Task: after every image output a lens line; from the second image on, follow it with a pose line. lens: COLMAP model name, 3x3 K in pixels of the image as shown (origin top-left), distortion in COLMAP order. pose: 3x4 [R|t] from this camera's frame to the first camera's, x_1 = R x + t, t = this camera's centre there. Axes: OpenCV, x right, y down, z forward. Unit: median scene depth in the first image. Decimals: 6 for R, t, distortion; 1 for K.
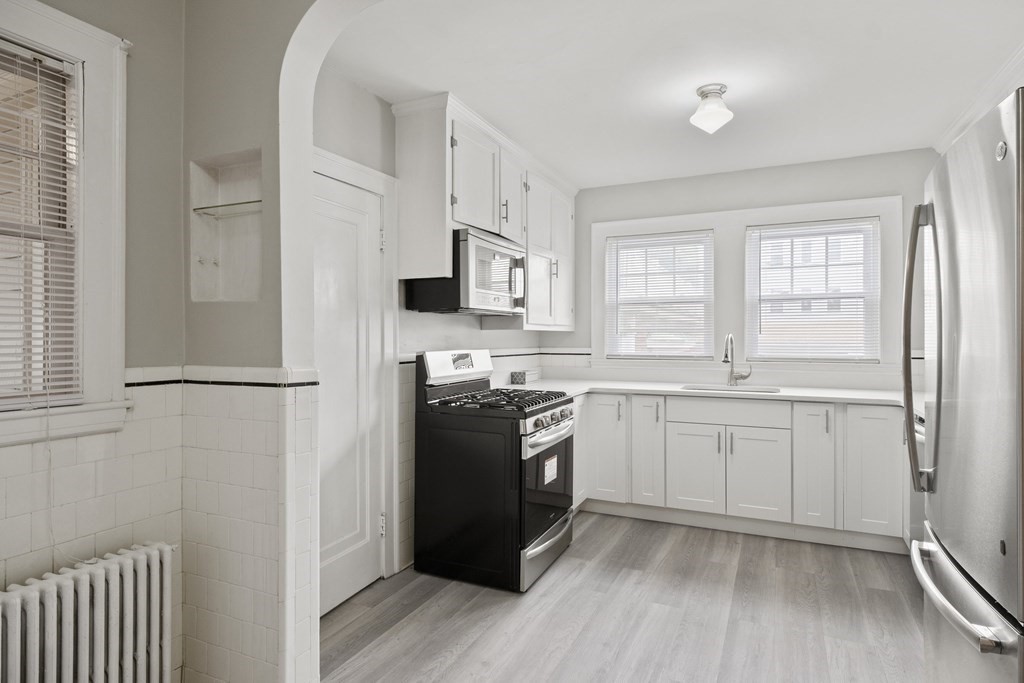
lens RADIAL K [[572.8, 0, 512.0], [0, 572.8, 341.5], [0, 0, 1]] dist [-0.000587, -0.000445]
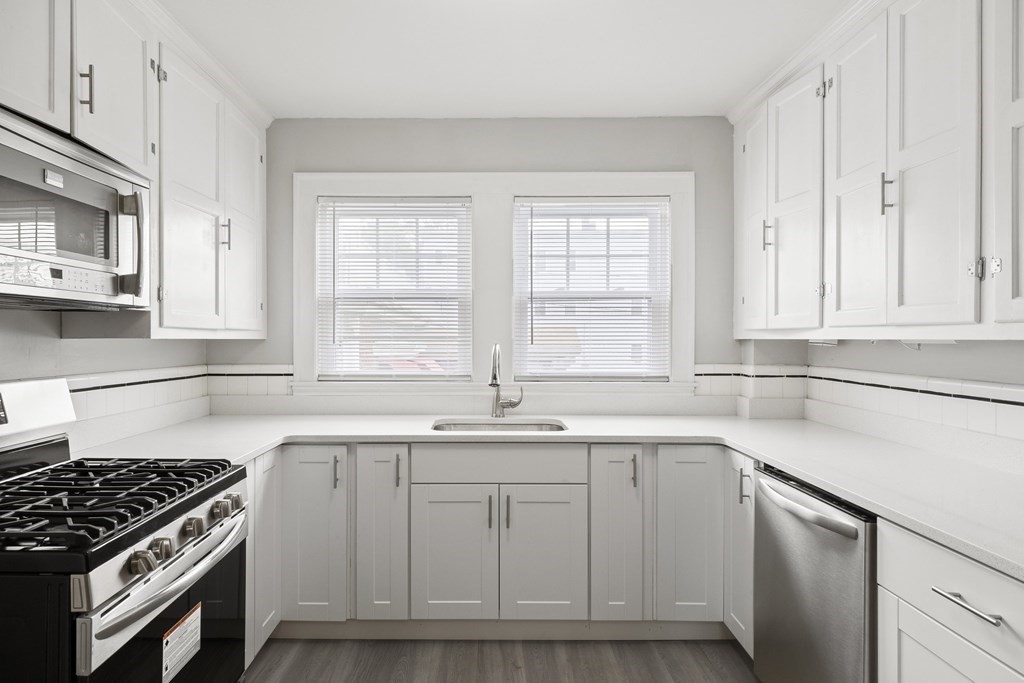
lens RADIAL K [[703.6, 0, 512.0], [0, 703.6, 341.5], [0, 0, 1]] dist [0.011876, 0.000093]
pose [[0.911190, 0.002002, 0.411981, 0.050735], [0.002113, 0.999952, -0.009533, -0.010113], [-0.411980, 0.009557, 0.911143, 0.247211]]
